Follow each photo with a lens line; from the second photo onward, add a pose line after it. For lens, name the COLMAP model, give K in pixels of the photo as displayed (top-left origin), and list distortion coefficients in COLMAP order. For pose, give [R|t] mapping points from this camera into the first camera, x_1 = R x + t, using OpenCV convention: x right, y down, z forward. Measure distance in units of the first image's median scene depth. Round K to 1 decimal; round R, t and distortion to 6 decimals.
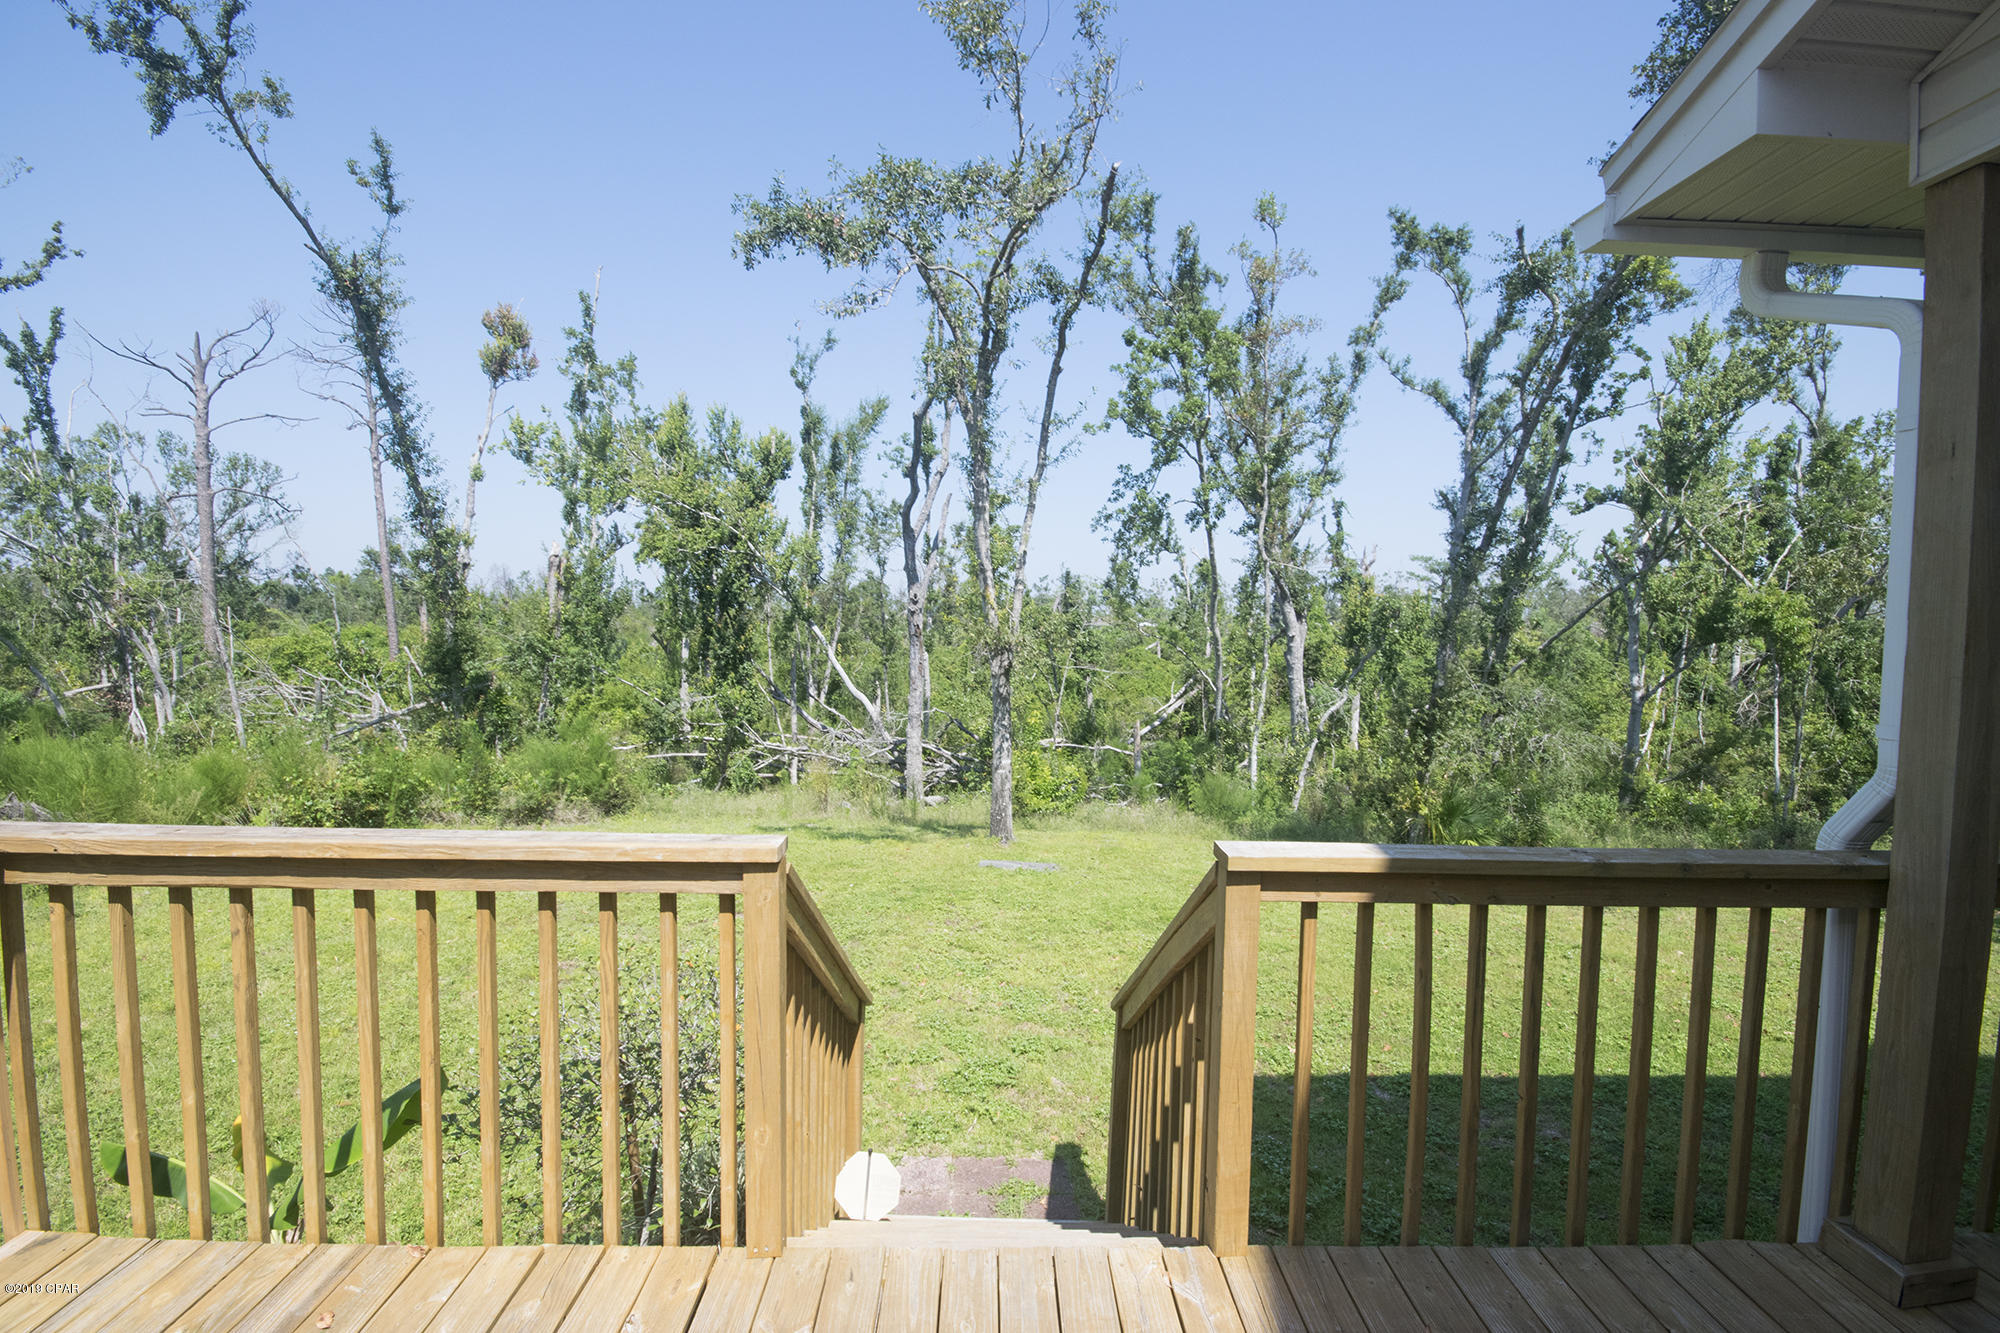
lens RADIAL K [[877.0, 0, 1005.2], [0, 877.0, 673.9], [0, 0, 1]] dist [0.002699, 0.000185]
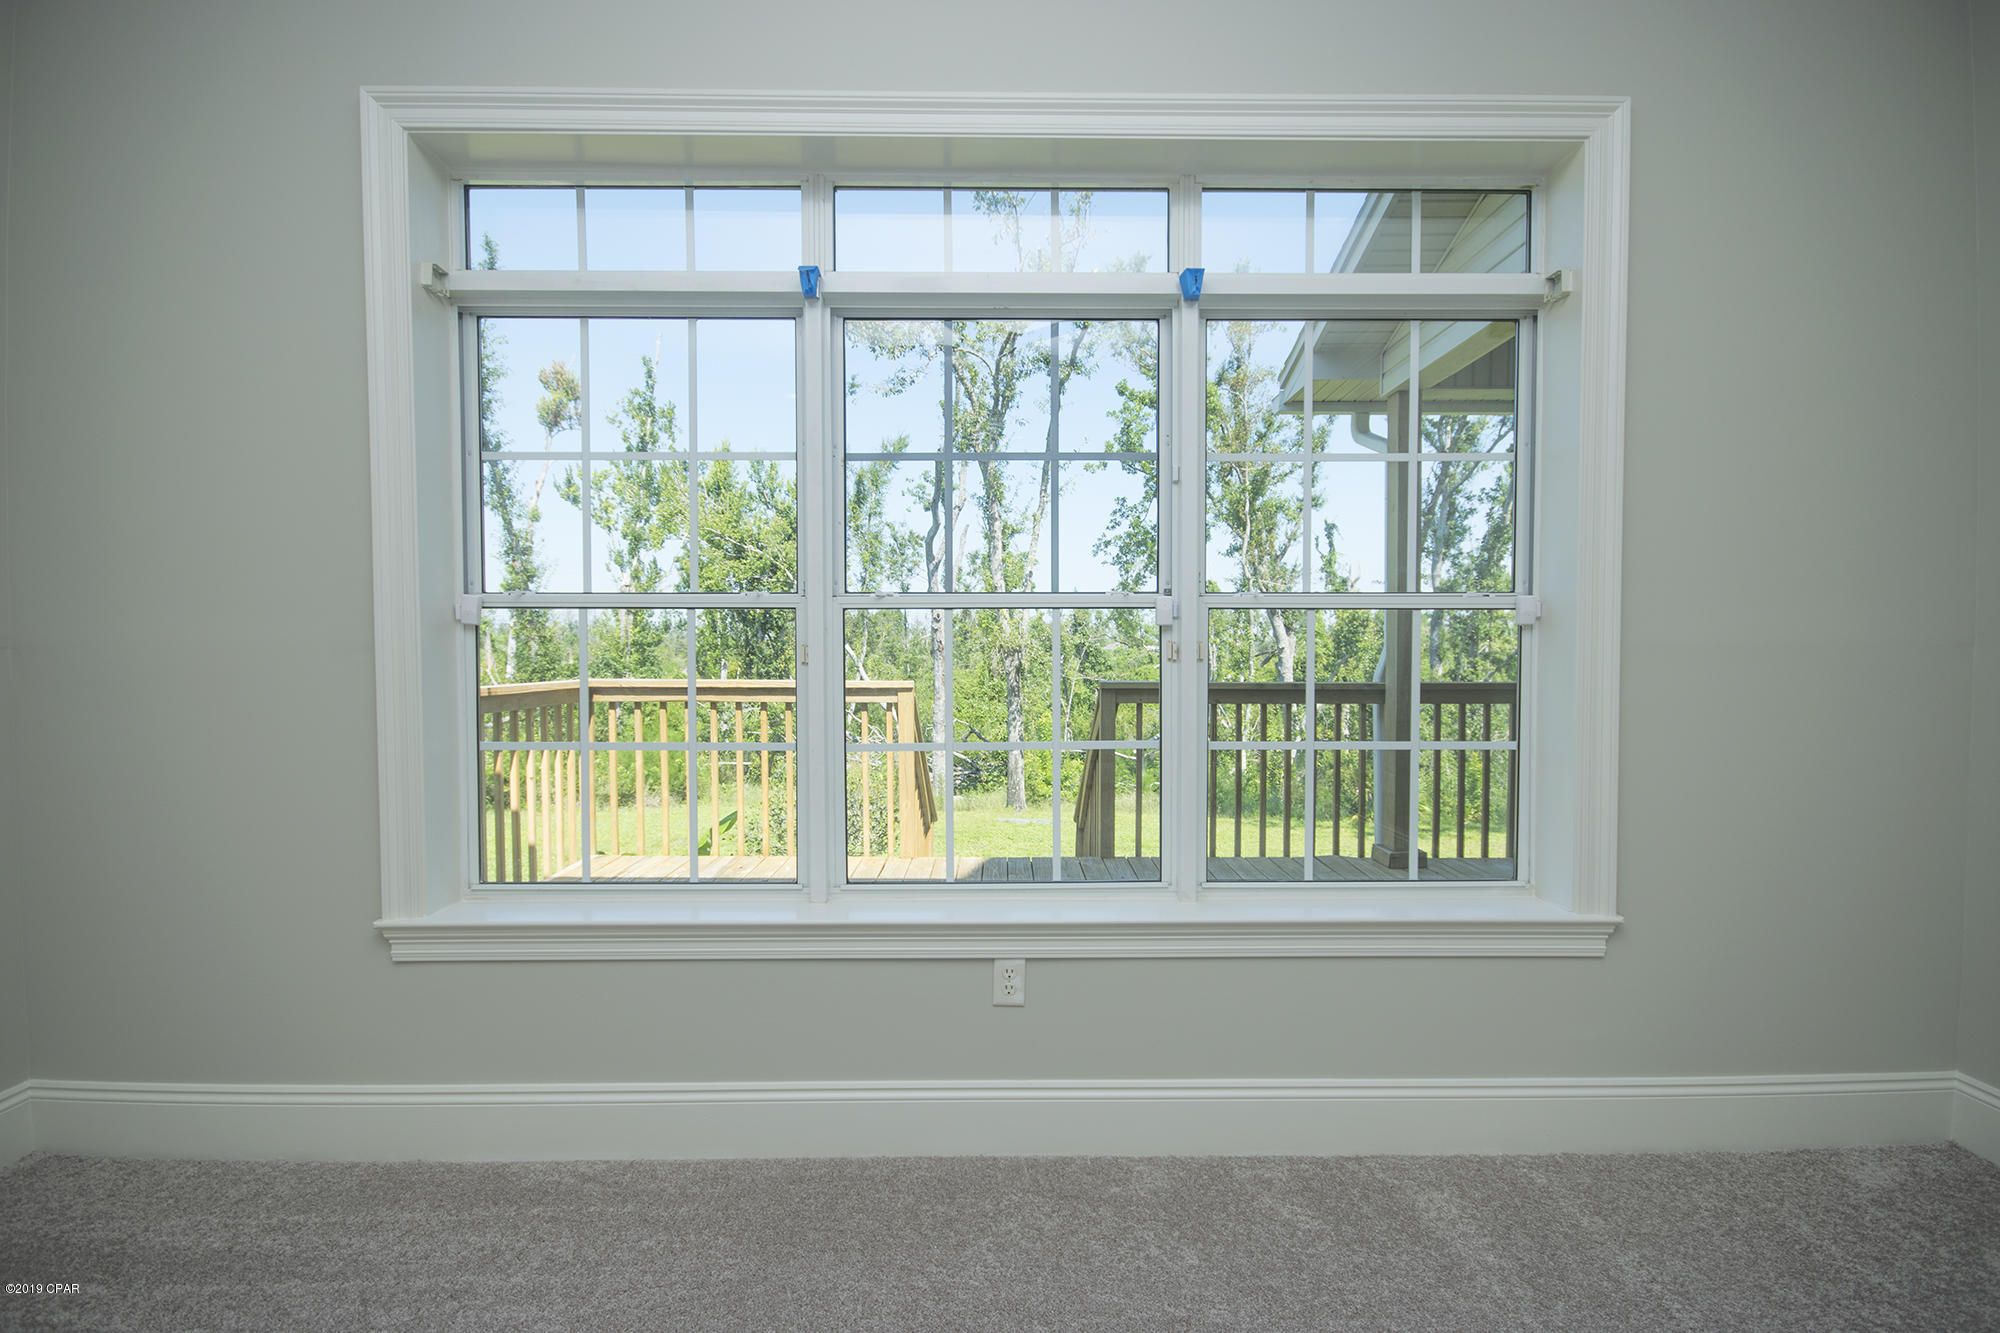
lens RADIAL K [[878.8, 0, 995.5], [0, 878.8, 675.2], [0, 0, 1]] dist [0.006182, -0.009340]
pose [[0.999435, -0.015756, -0.029690, 0.003911], [0.014870, 0.999444, -0.029839, 0.021870], [0.030144, 0.029380, 0.999114, -0.122903]]
